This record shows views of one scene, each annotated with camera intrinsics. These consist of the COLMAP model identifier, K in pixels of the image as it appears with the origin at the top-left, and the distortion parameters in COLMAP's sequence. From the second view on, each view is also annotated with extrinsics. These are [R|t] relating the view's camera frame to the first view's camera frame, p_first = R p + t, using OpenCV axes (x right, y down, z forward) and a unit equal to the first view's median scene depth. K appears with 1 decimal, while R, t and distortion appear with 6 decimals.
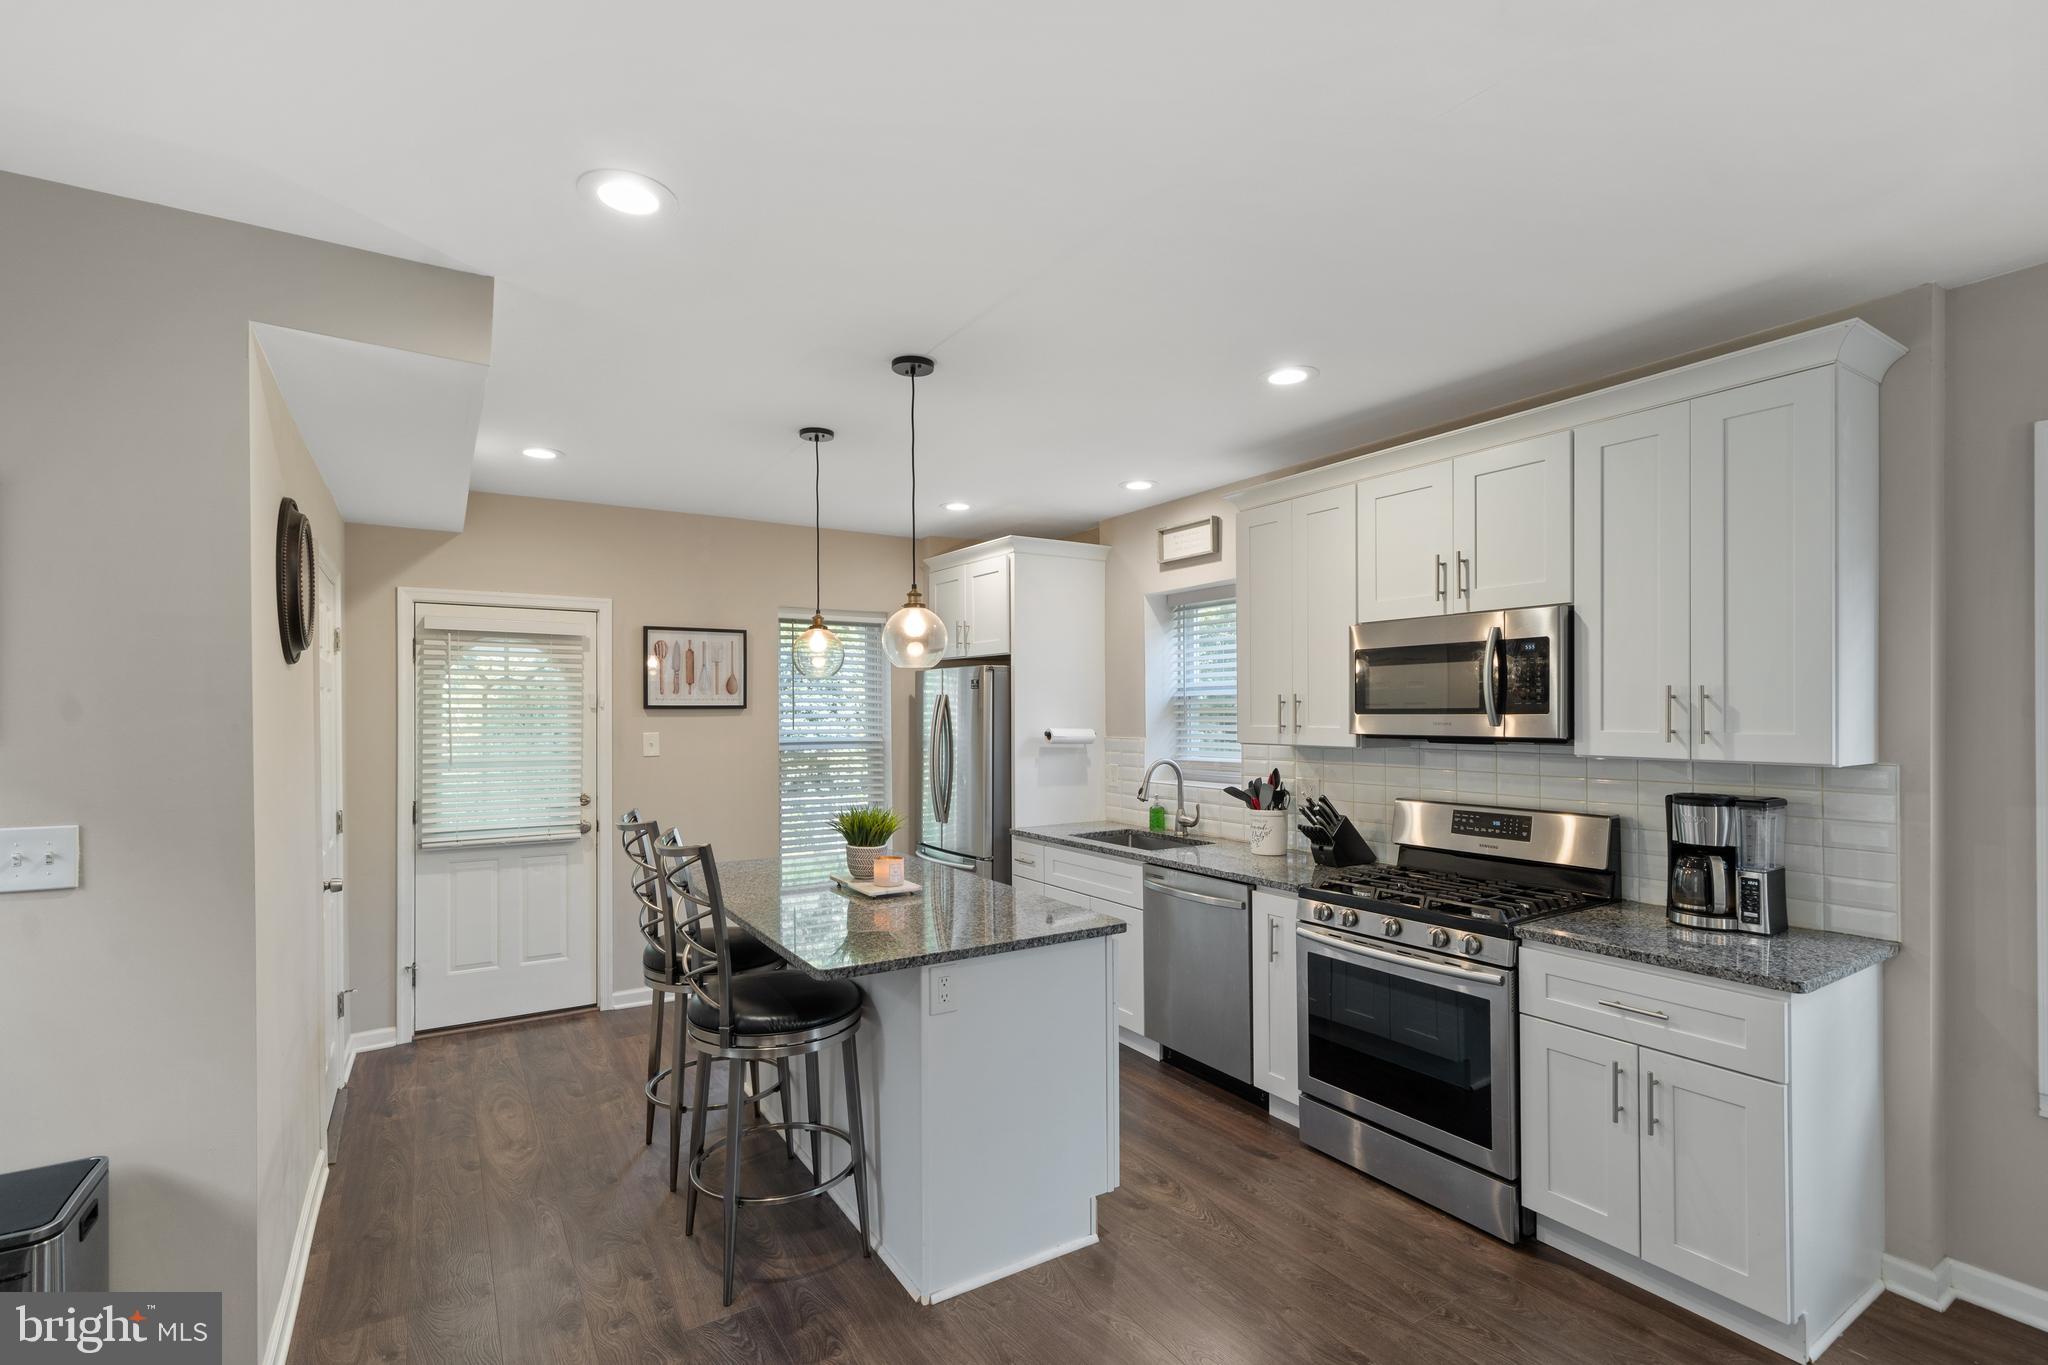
lens RADIAL K [[923.4, 0, 1008.6], [0, 923.4, 721.2], [0, 0, 1]] dist [0.002577, 0.000903]
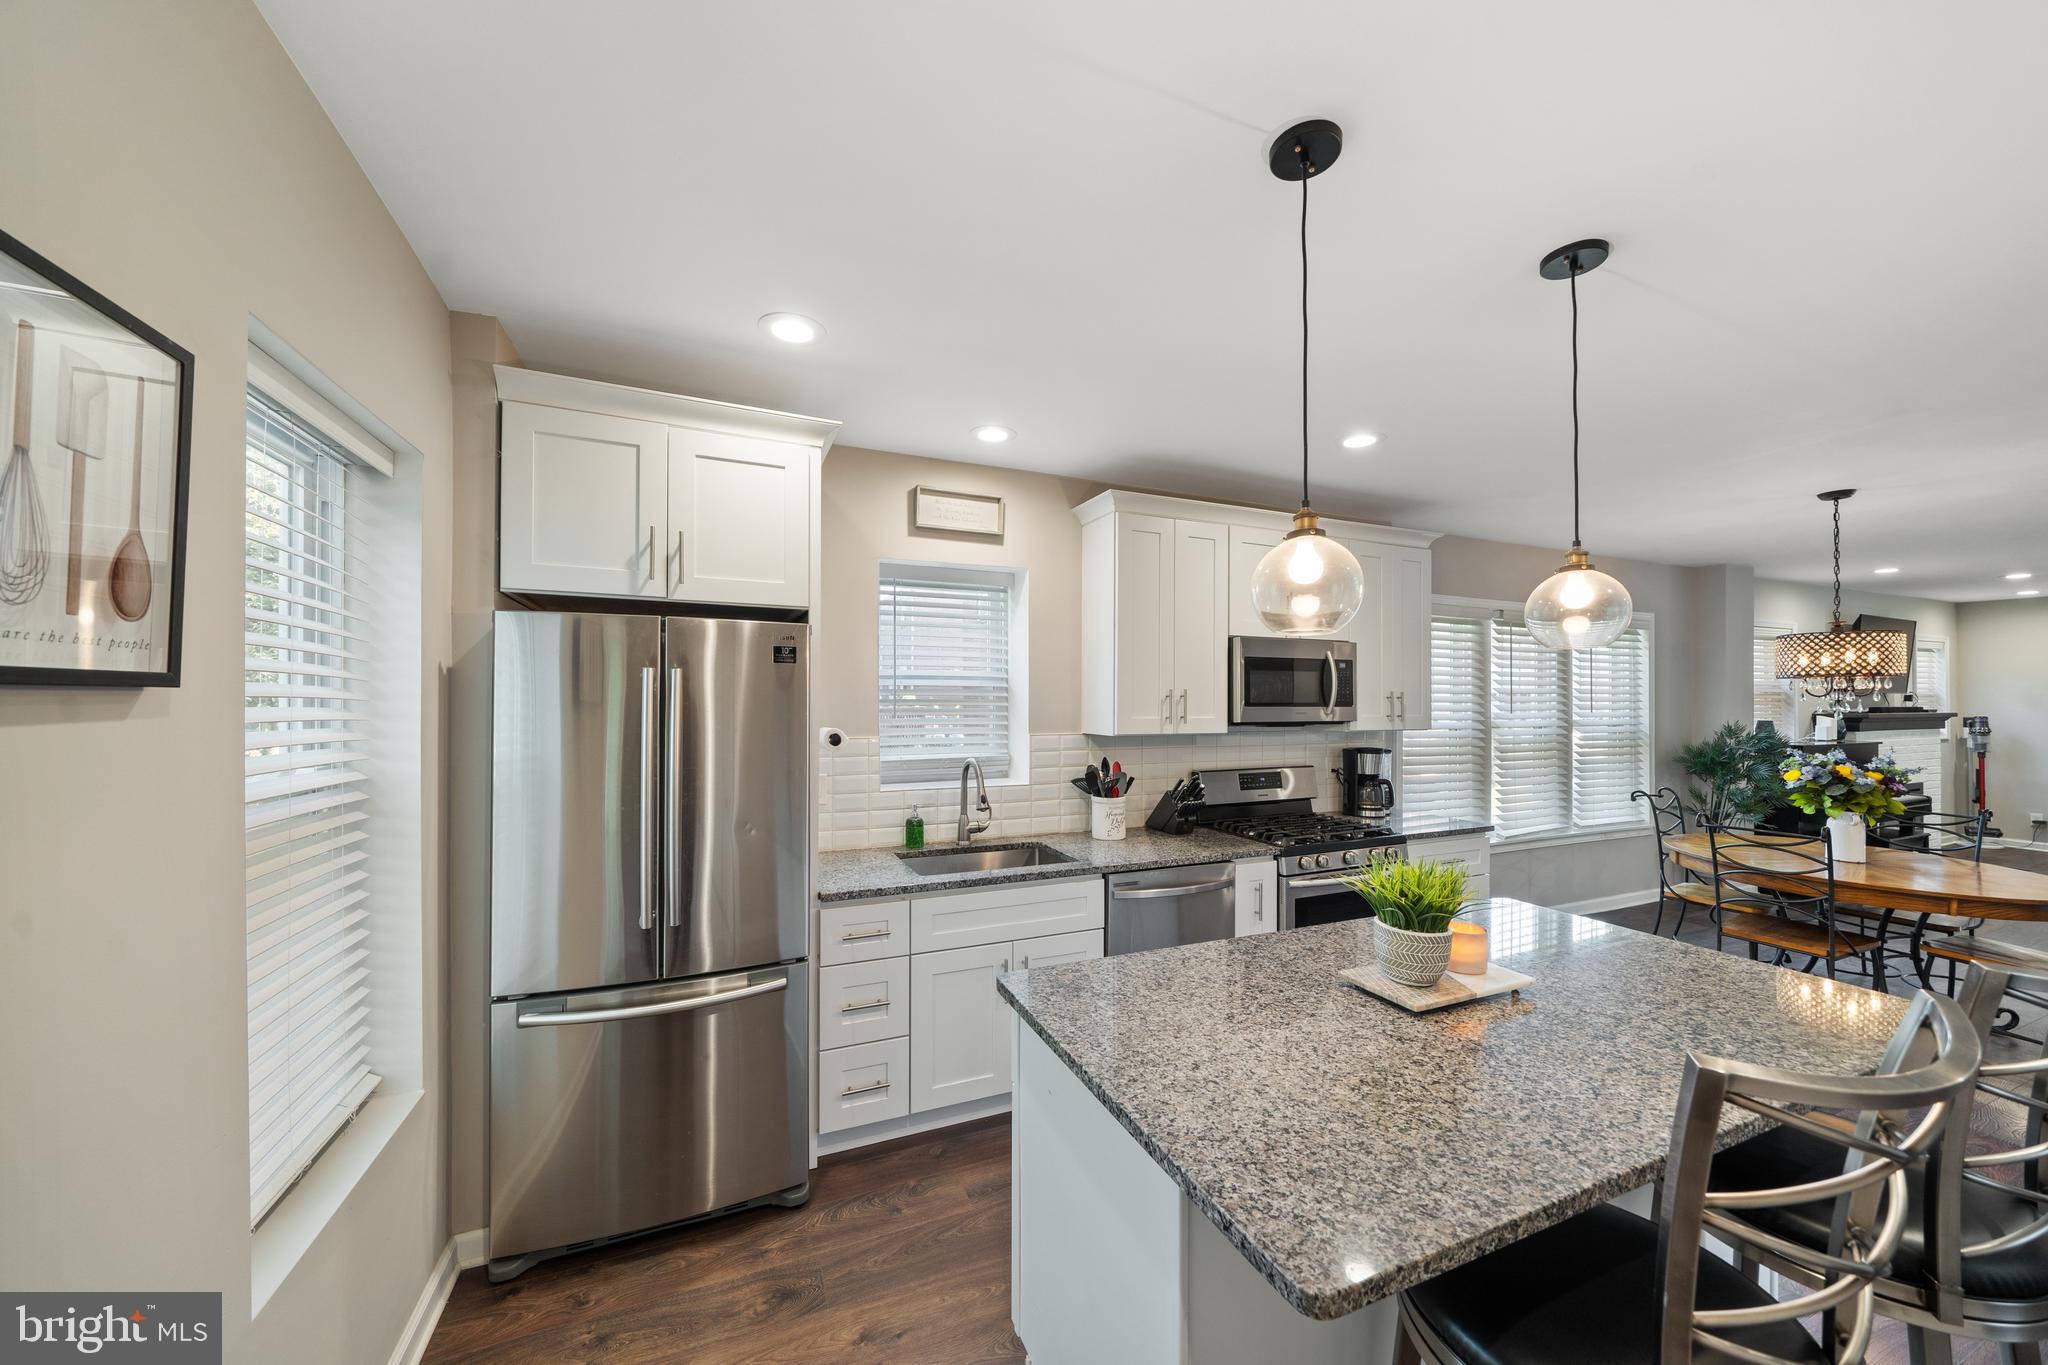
lens RADIAL K [[703.9, 0, 1017.3], [0, 703.9, 693.6], [0, 0, 1]] dist [-0.002313, -0.000025]
pose [[0.166976, 0.014179, 0.985859, -0.837697], [0.005077, 0.999871, -0.015241, -0.016688], [-0.985948, 0.007550, 0.166883, 1.508632]]
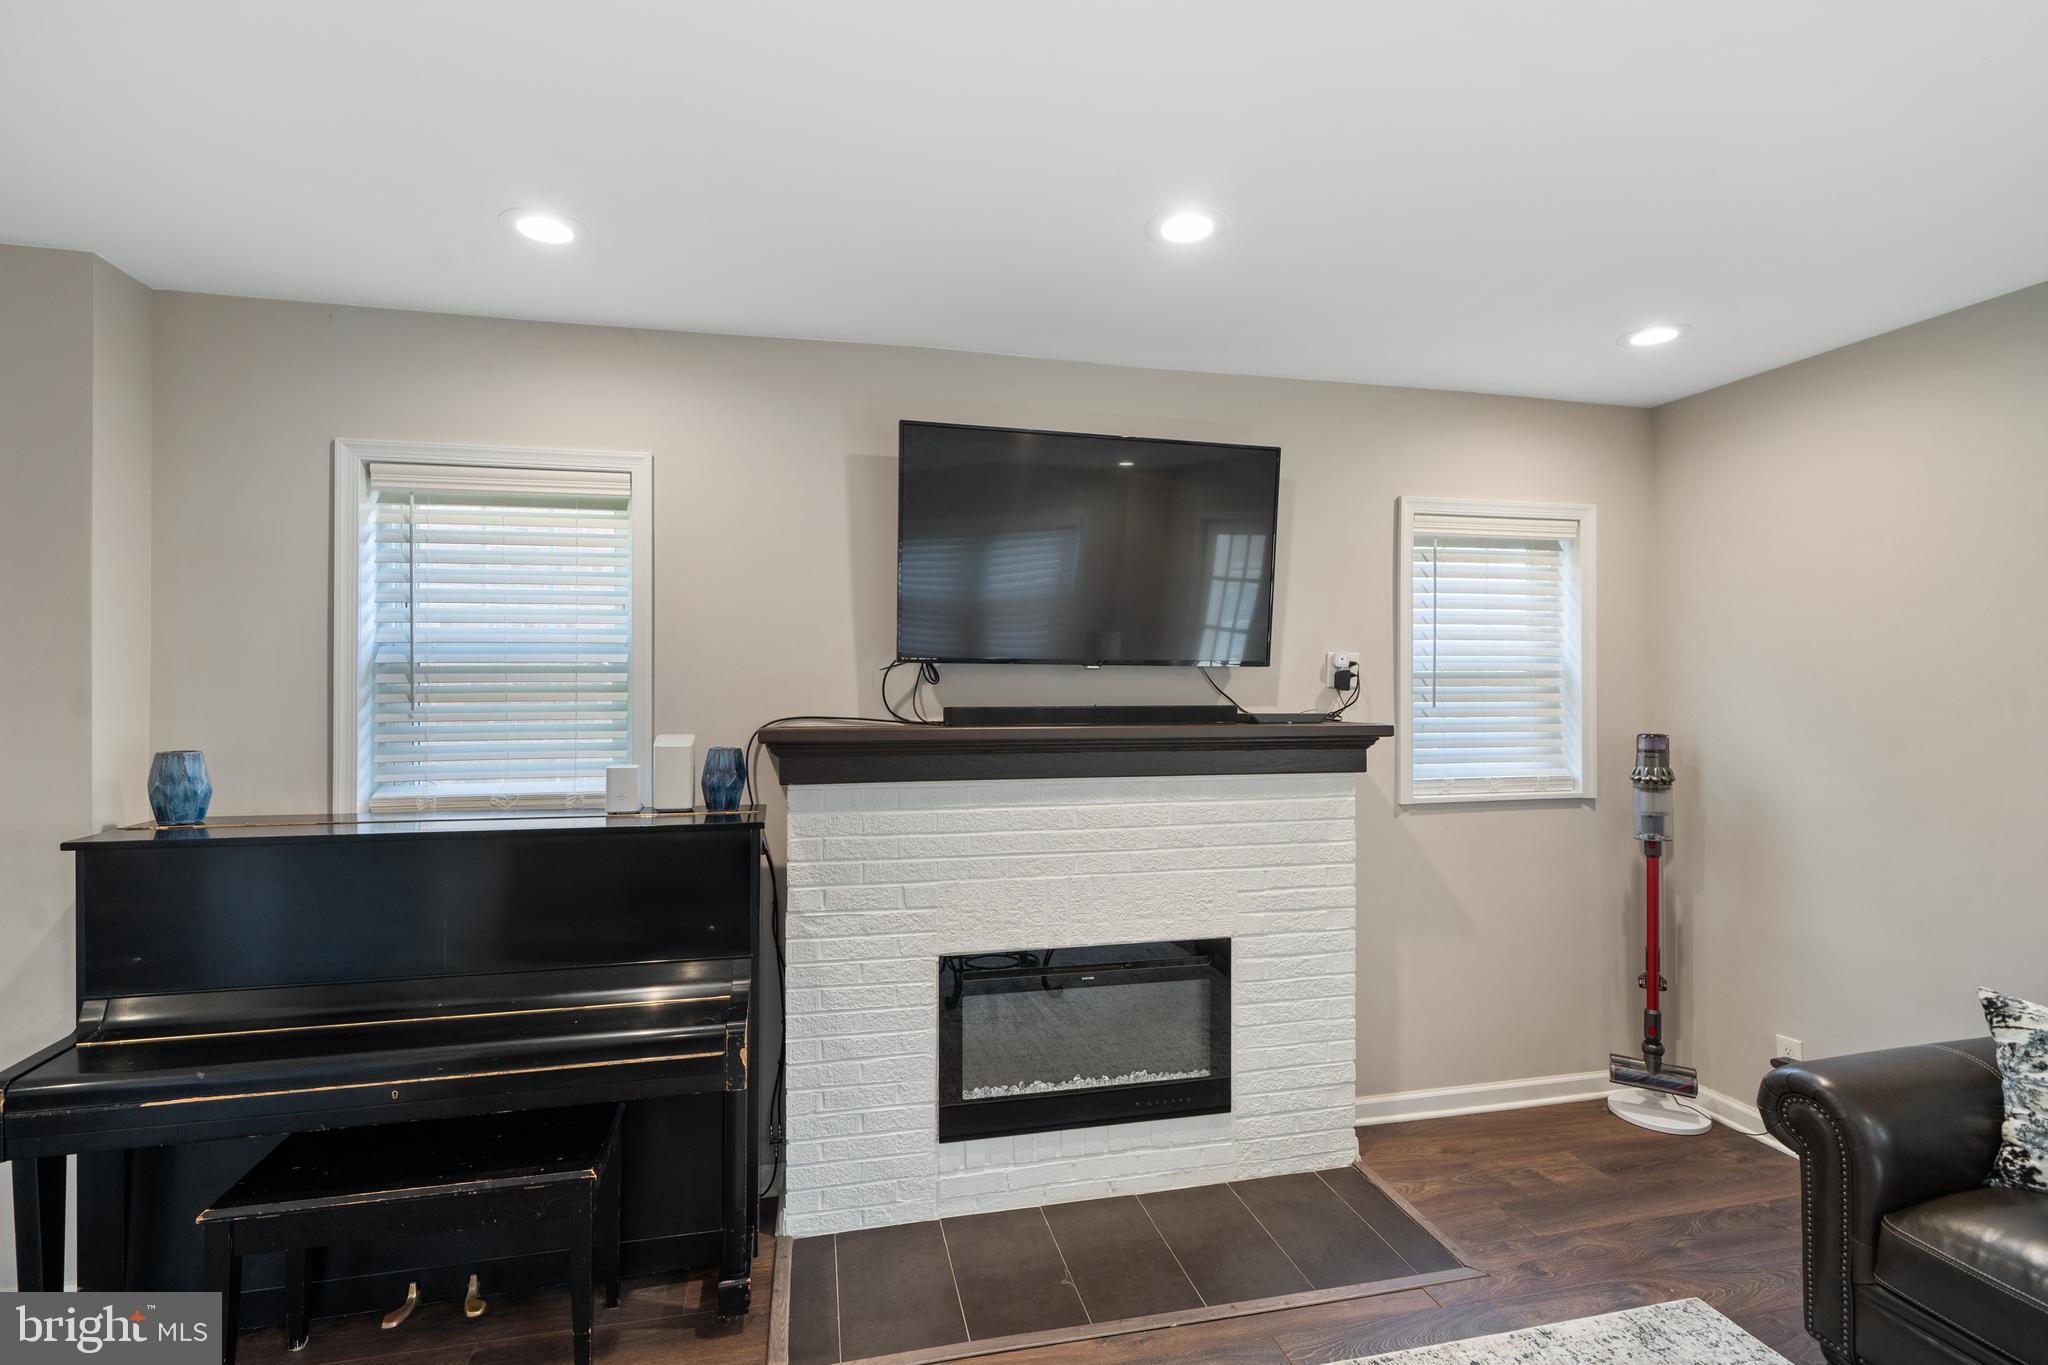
lens RADIAL K [[923.4, 0, 1014.1], [0, 923.4, 685.7], [0, 0, 1]] dist [0.002577, 0.000903]
pose [[0.340424, 0.000322, 0.940272, 1.107941], [0.003938, 0.999991, -0.001768, -0.015009], [-0.940264, 0.004305, 0.340420, -1.447930]]
